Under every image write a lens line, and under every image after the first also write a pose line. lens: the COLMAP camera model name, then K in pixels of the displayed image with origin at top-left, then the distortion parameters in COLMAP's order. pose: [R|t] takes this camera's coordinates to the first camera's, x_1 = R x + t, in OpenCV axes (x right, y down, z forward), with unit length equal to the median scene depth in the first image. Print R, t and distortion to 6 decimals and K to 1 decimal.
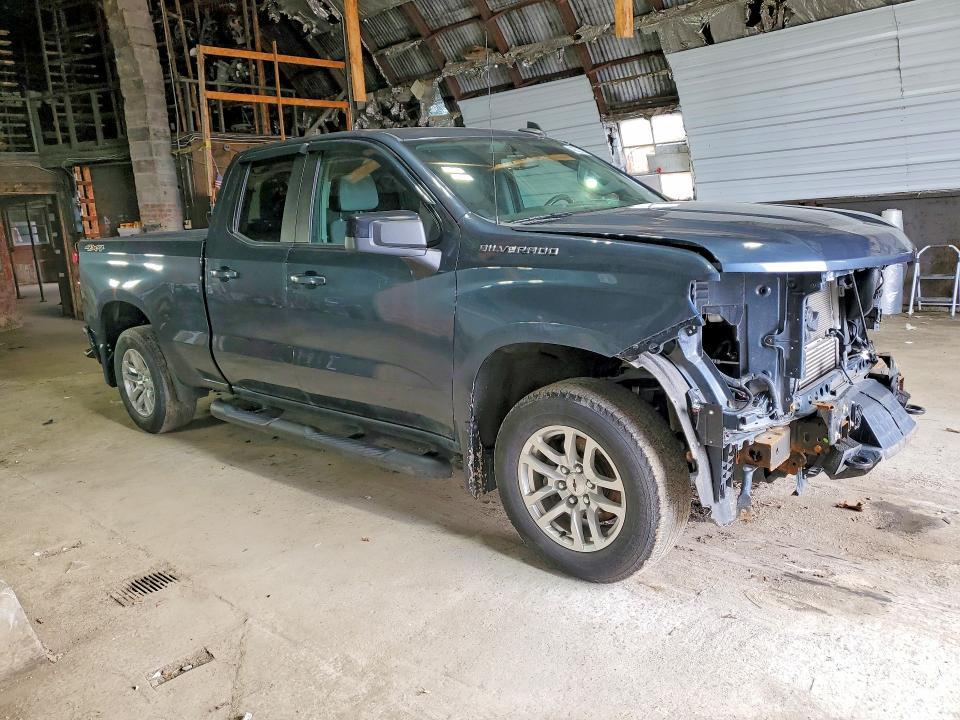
lens RADIAL K [[746.4, 0, 480.5], [0, 746.4, 354.7], [0, 0, 1]] dist [0.003837, 0.008519]
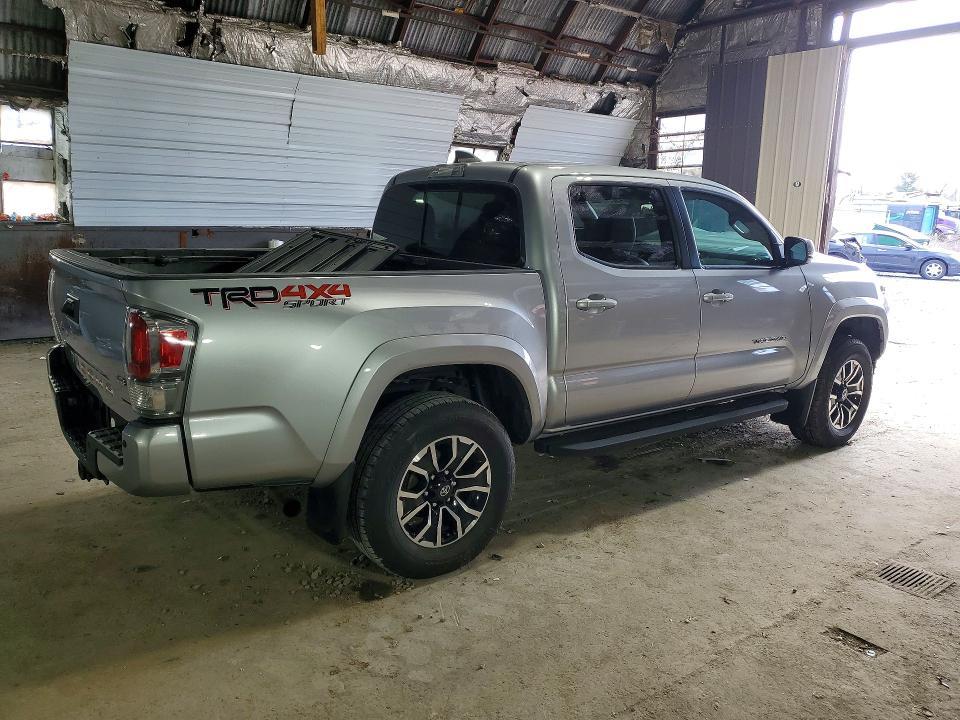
lens RADIAL K [[746.4, 0, 465.0], [0, 746.4, 351.3], [0, 0, 1]] dist [0.003596, 0.010563]
pose [[0.151896, -0.101978, 0.983122, -0.494603], [0.156515, 0.984595, 0.077948, -0.056146], [-0.975925, 0.142034, 0.165517, 0.454511]]
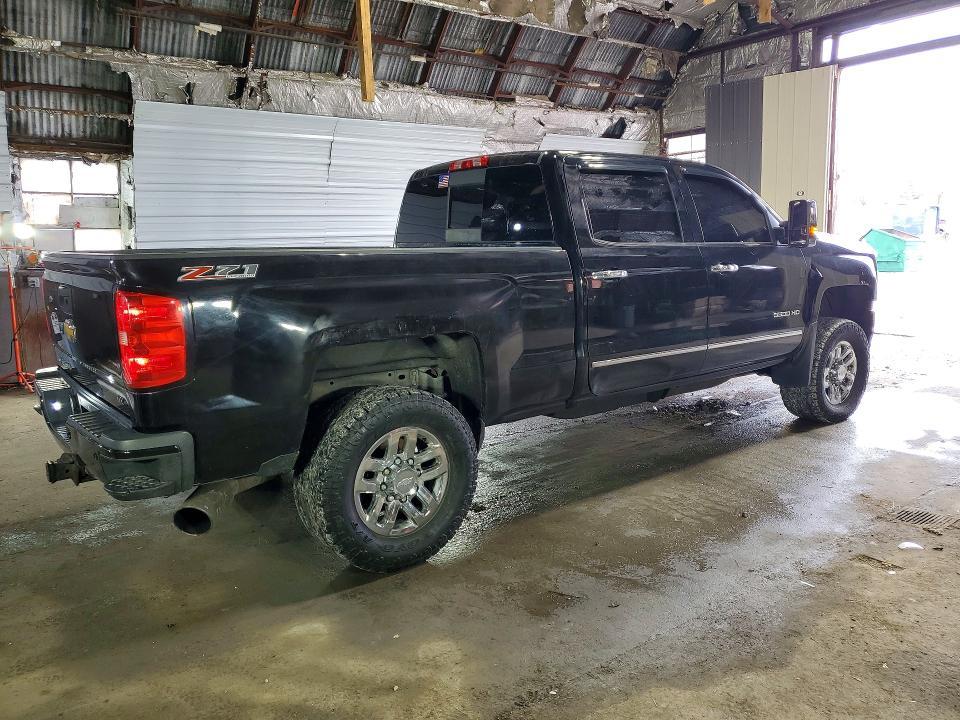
lens RADIAL K [[747.0, 0, 478.9], [0, 747.0, 344.6], [0, 0, 1]] dist [0.007841, -0.004096]
pose [[0.147634, -0.068674, 0.986655, -0.568344], [0.208674, 0.977293, 0.036798, -0.052233], [-0.966778, 0.200456, 0.158612, 0.475543]]
